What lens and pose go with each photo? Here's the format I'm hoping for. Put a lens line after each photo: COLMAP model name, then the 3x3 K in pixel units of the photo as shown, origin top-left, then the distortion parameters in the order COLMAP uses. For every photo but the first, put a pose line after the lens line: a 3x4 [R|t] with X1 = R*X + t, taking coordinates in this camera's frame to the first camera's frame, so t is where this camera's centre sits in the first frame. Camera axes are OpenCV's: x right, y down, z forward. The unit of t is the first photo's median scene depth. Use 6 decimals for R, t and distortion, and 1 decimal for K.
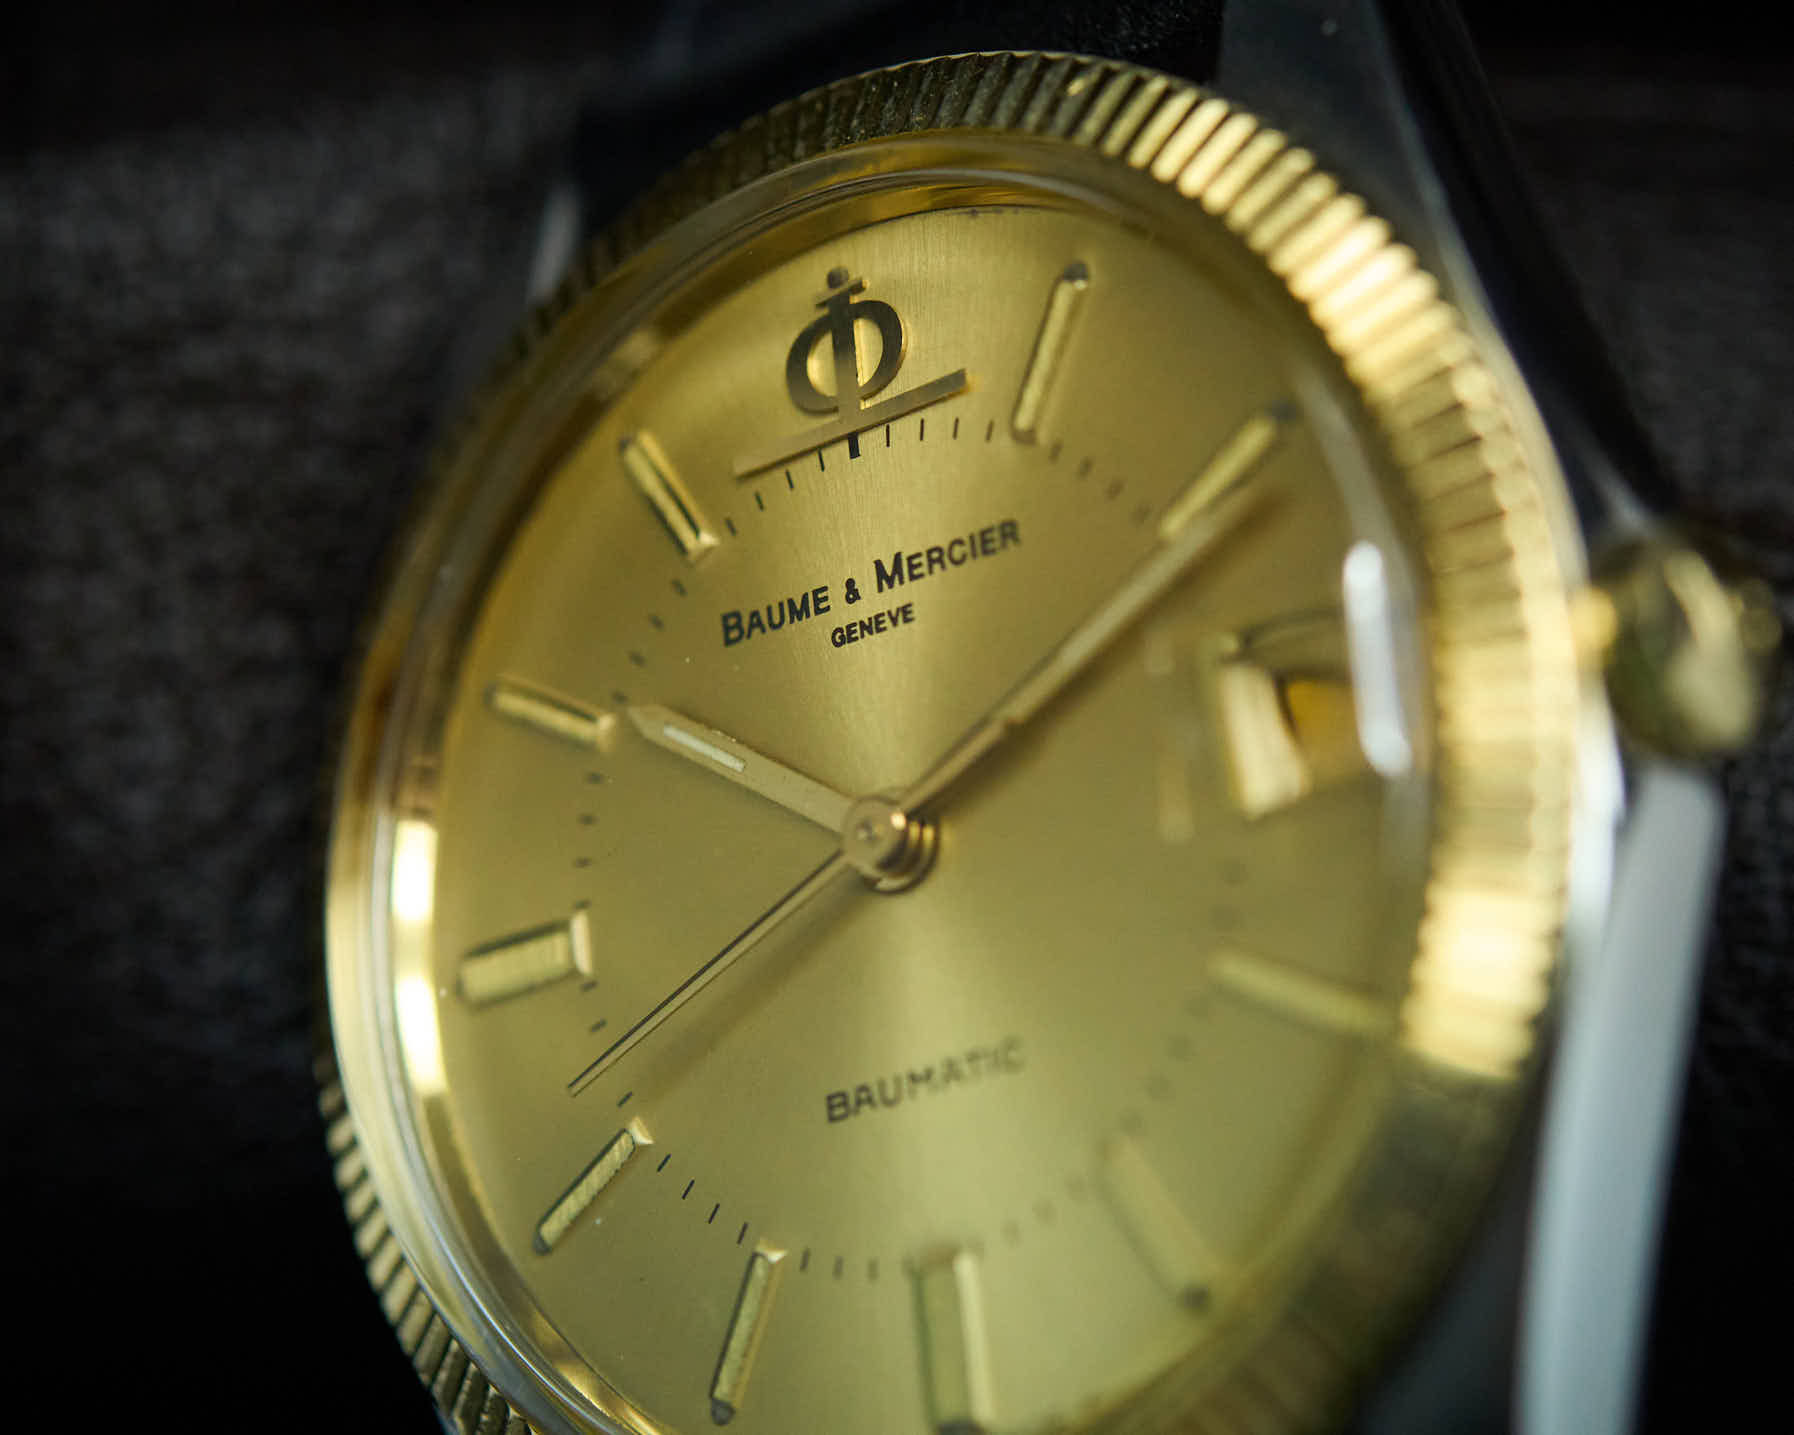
lens RADIAL K [[1969.9, 0, 897.0], [0, 1969.9, 717.5], [0, 0, 1]] dist [0.003637, -0.005708]
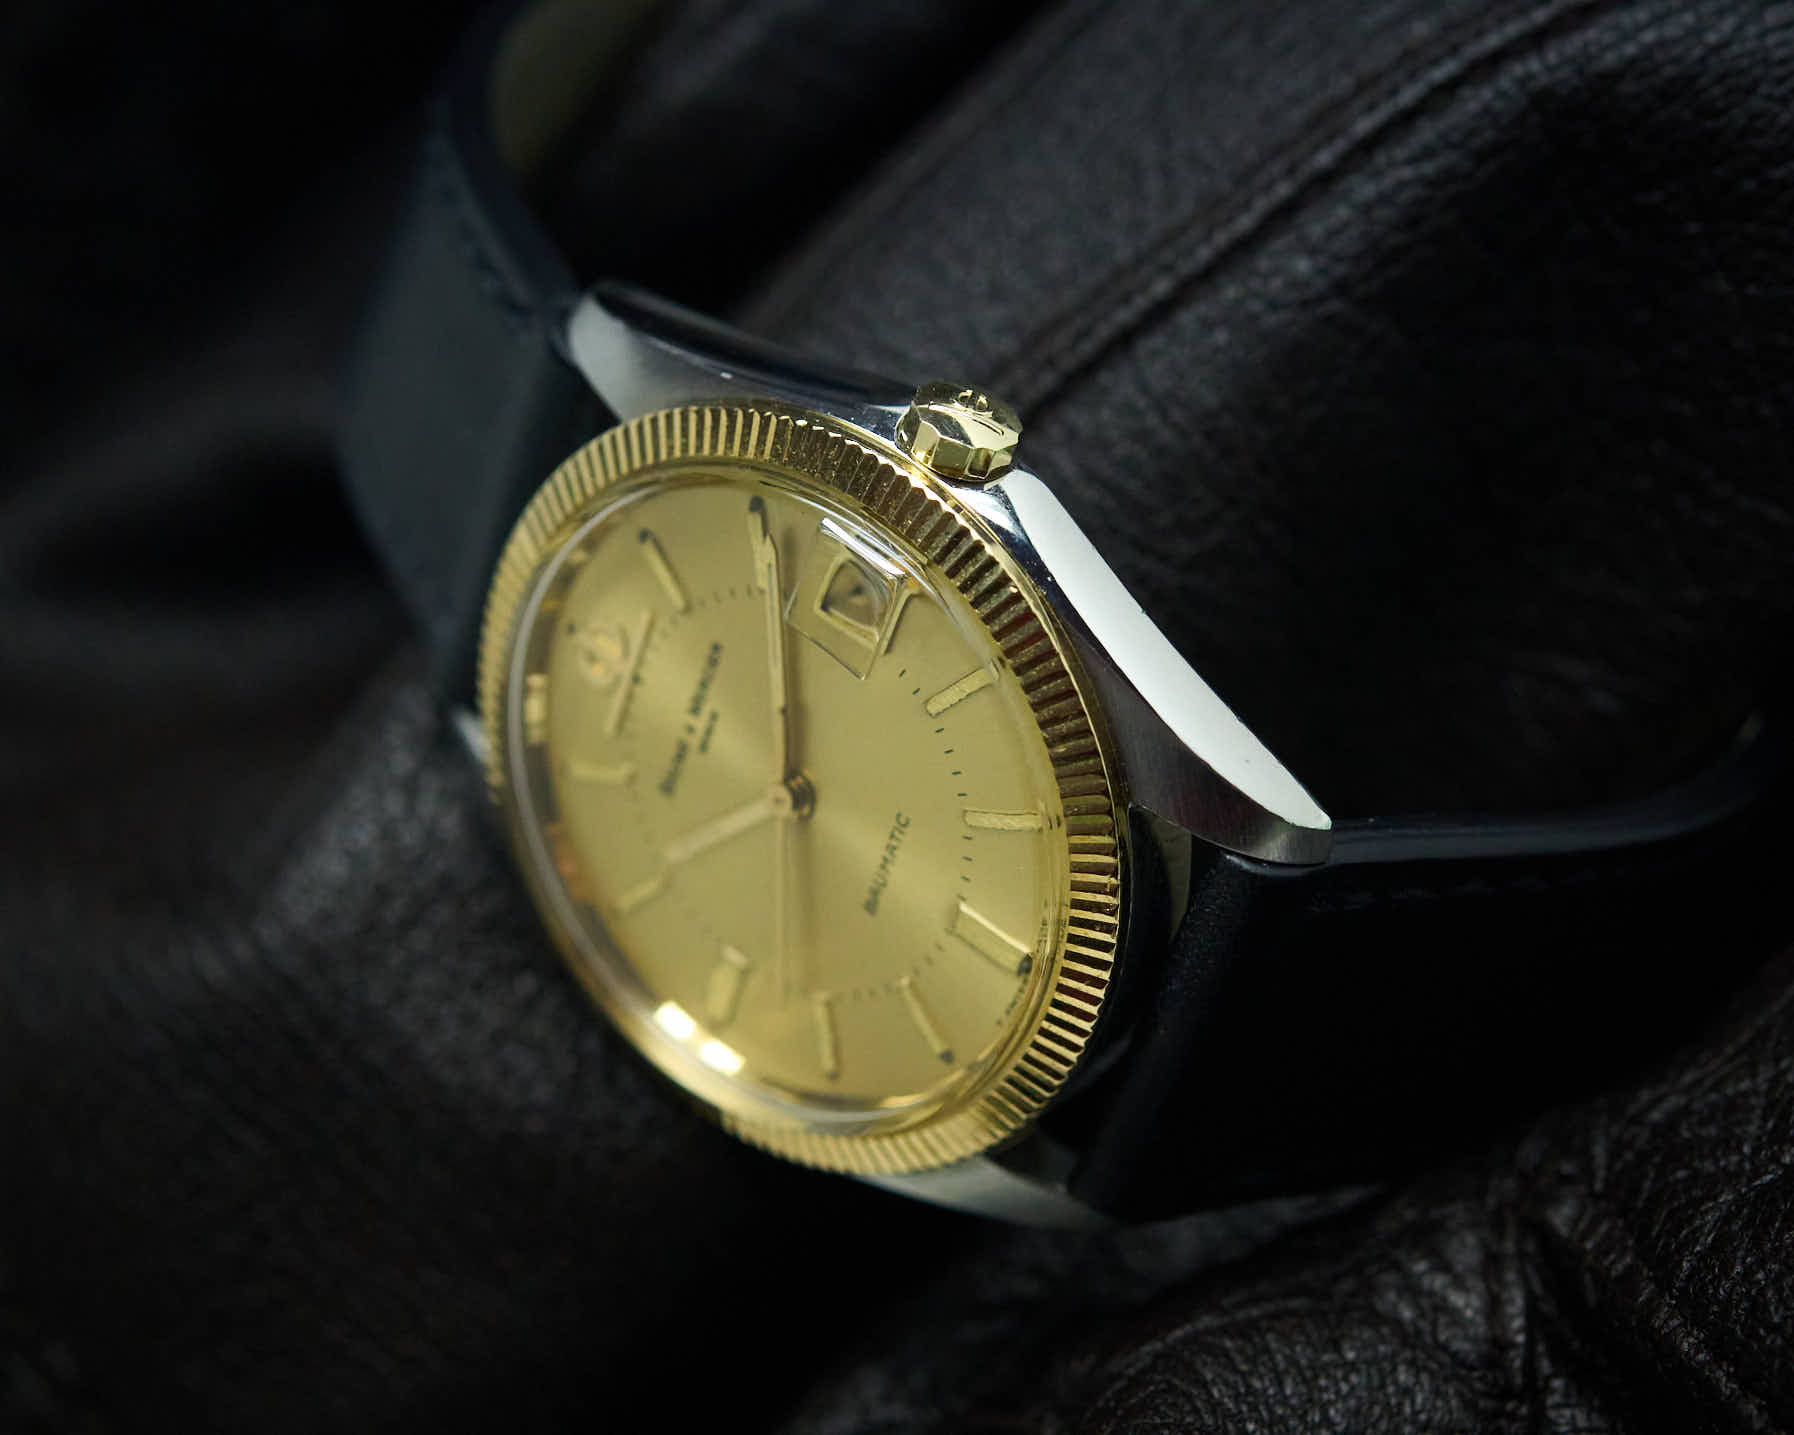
lens RADIAL K [[1969.9, 0, 897.0], [0, 1969.9, 717.5], [0, 0, 1]] dist [0.003637, -0.005708]
pose [[0.656103, -0.753145, -0.047973, 0.194941], [0.741952, 0.655362, -0.141449, 0.325500], [0.137971, 0.057212, 0.988782, -0.822423]]
